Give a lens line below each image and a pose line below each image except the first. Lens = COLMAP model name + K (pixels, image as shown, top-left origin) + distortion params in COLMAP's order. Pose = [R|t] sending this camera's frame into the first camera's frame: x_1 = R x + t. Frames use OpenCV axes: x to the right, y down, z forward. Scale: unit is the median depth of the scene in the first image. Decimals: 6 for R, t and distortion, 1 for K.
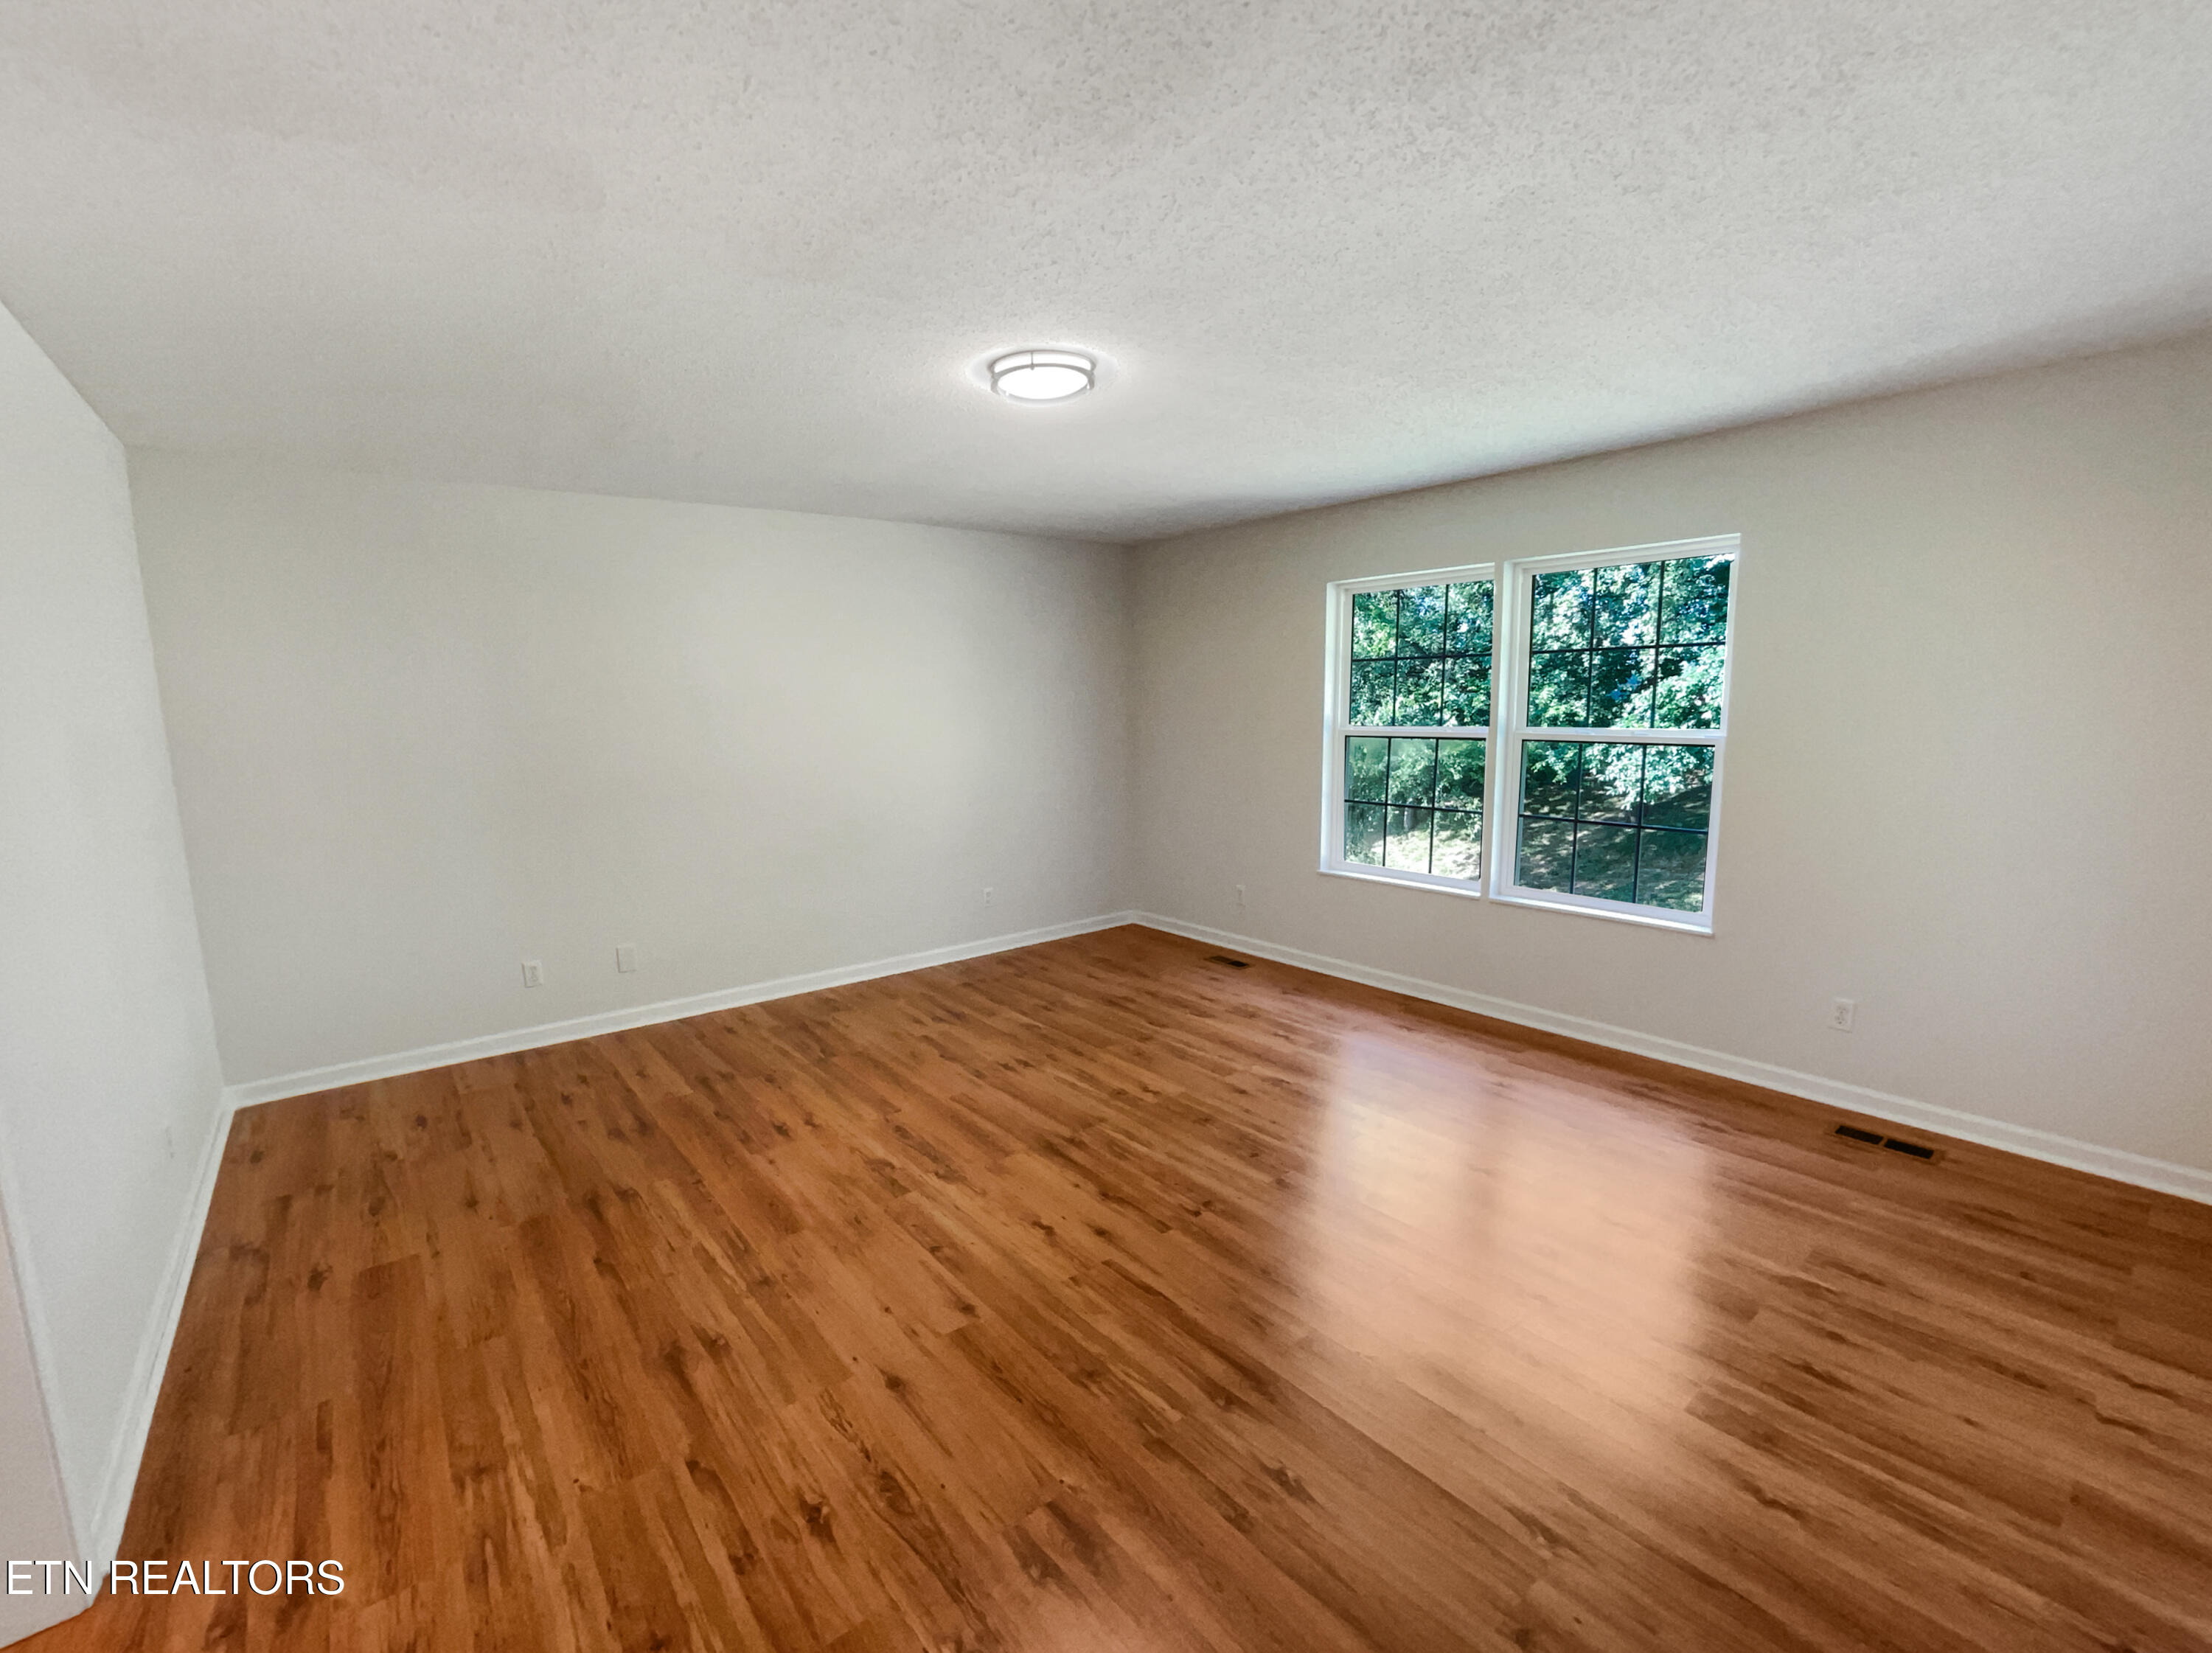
lens RADIAL K [[960.2, 0, 1106.0], [0, 960.2, 826.5], [0, 0, 1]] dist [-0.042426, 0.021277]
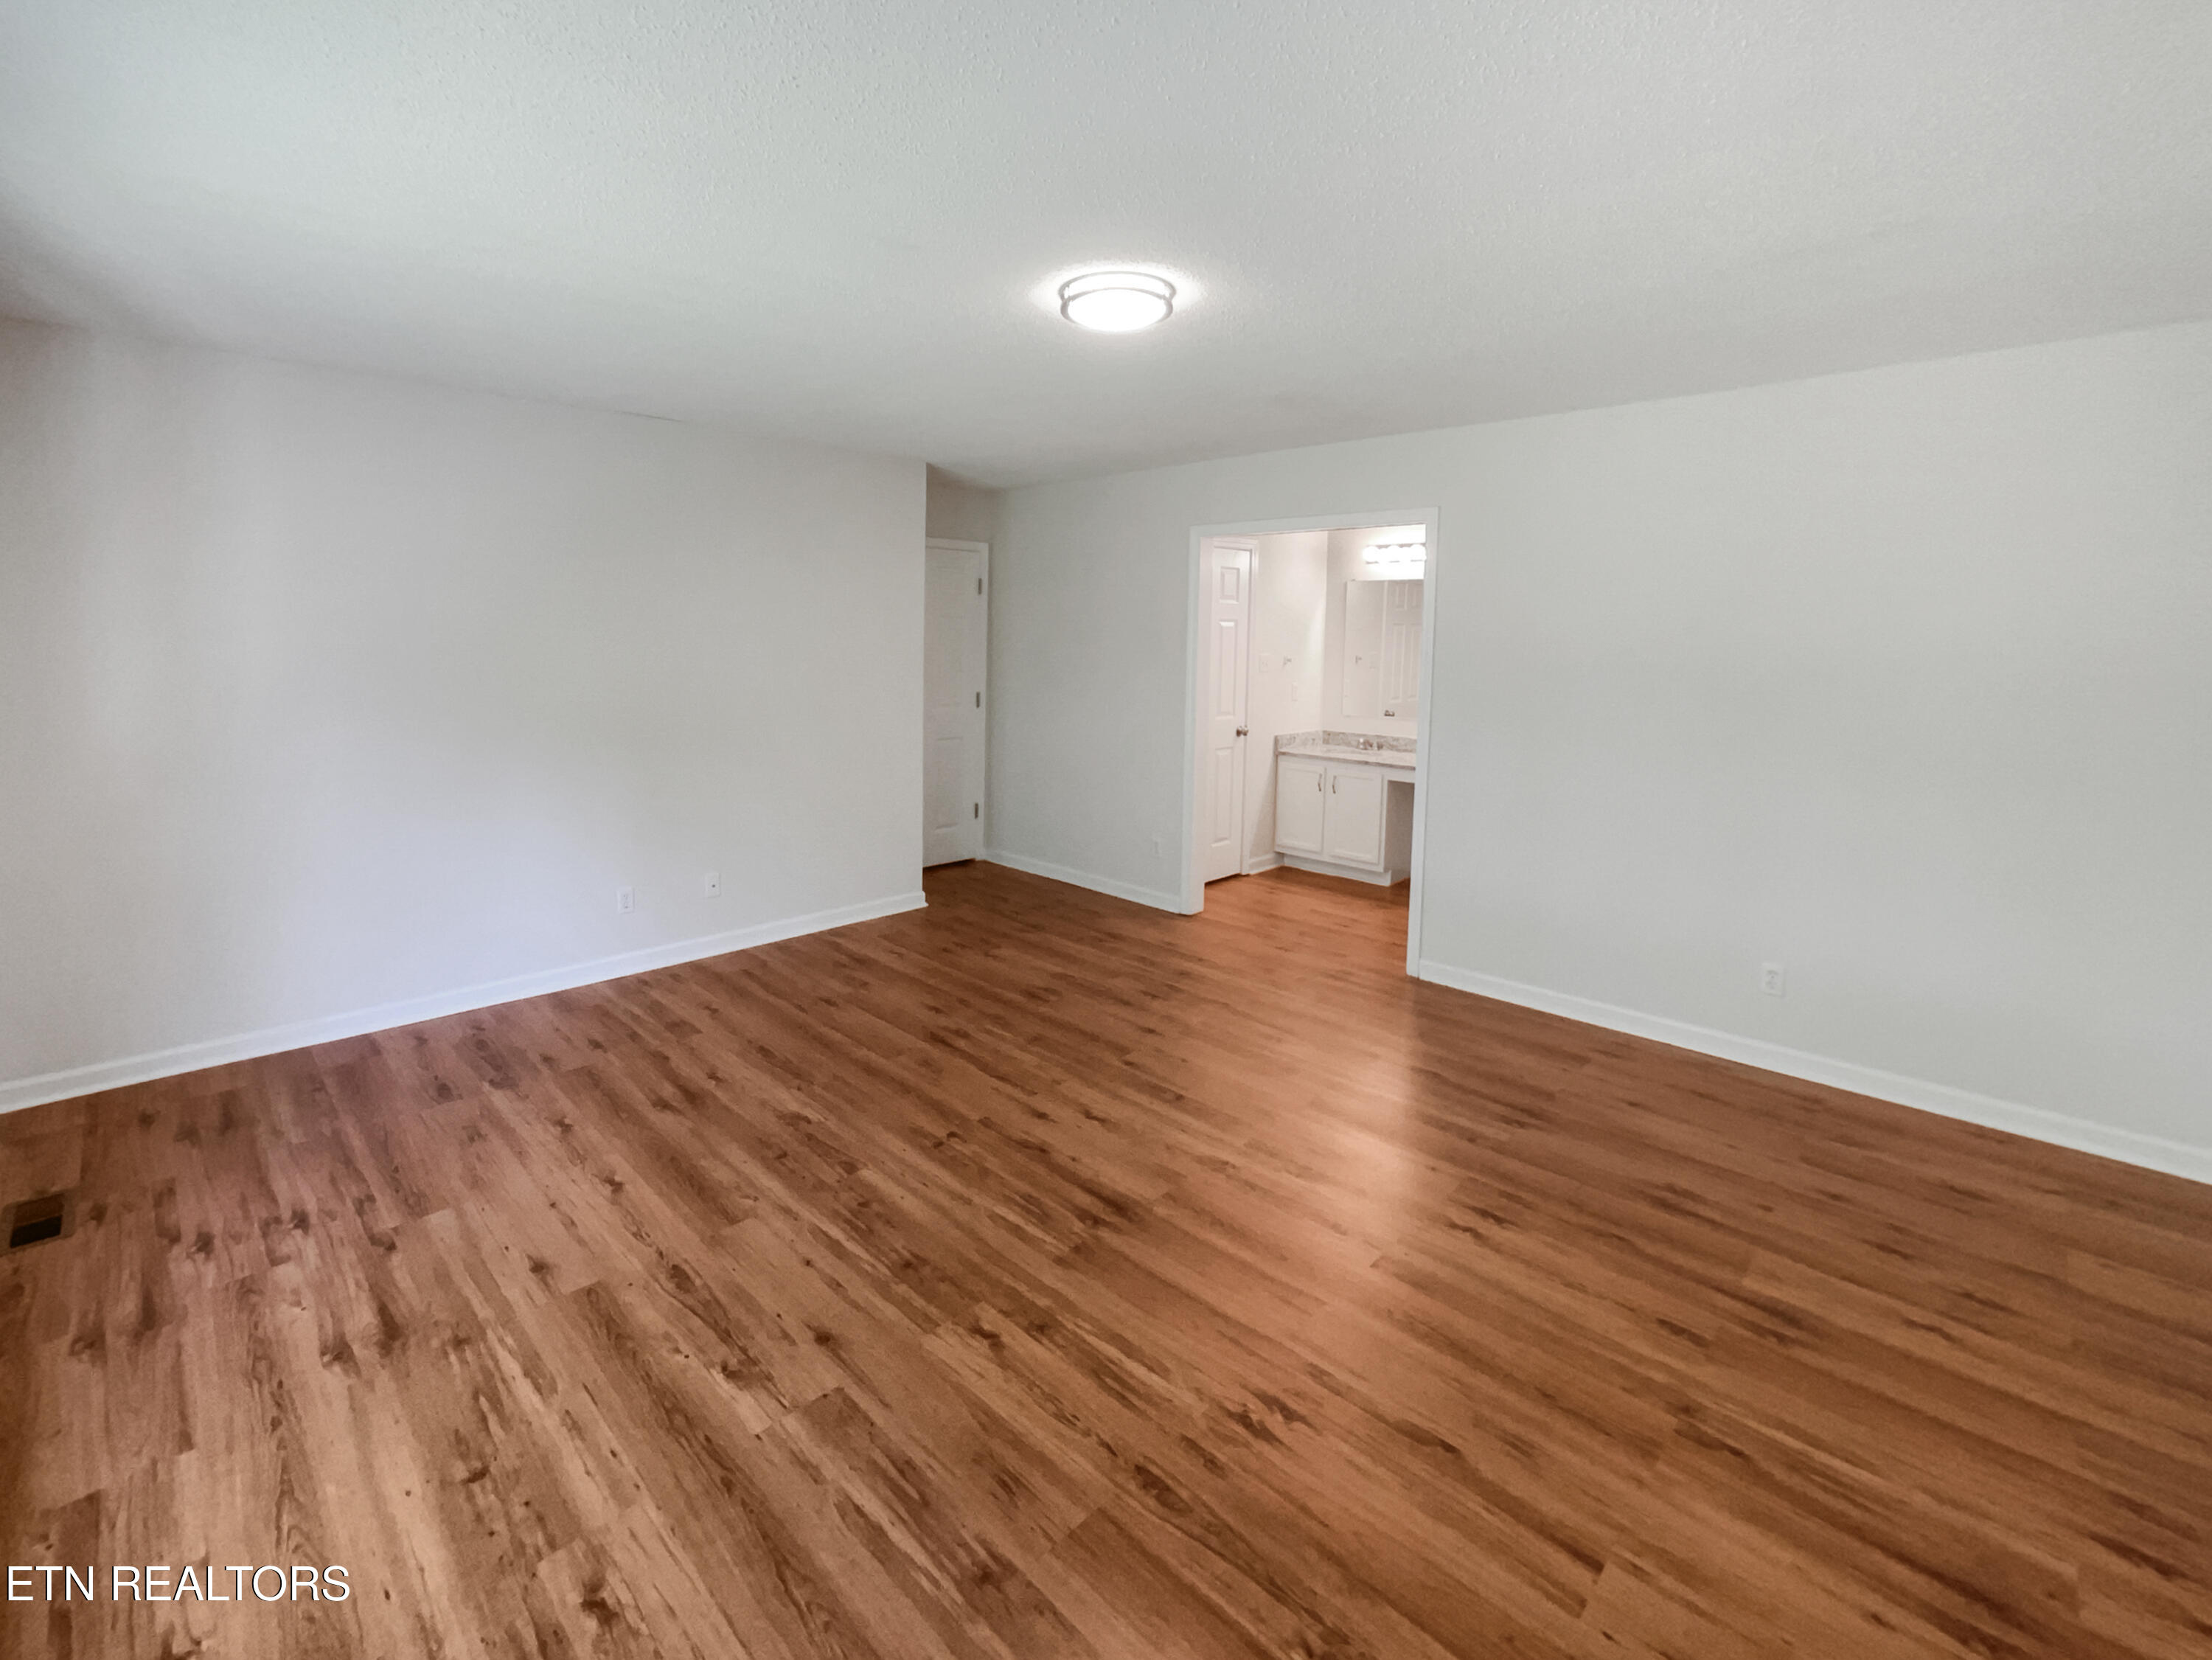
lens RADIAL K [[960.3, 0, 1106.0], [0, 960.3, 830.0], [0, 0, 1]] dist [-0.042426, 0.021277]
pose [[-0.991410, 0.033106, -0.126532, 0.042627], [-0.010799, 0.943411, 0.331451, -0.219171], [0.130344, 0.329970, -0.934949, 1.638875]]
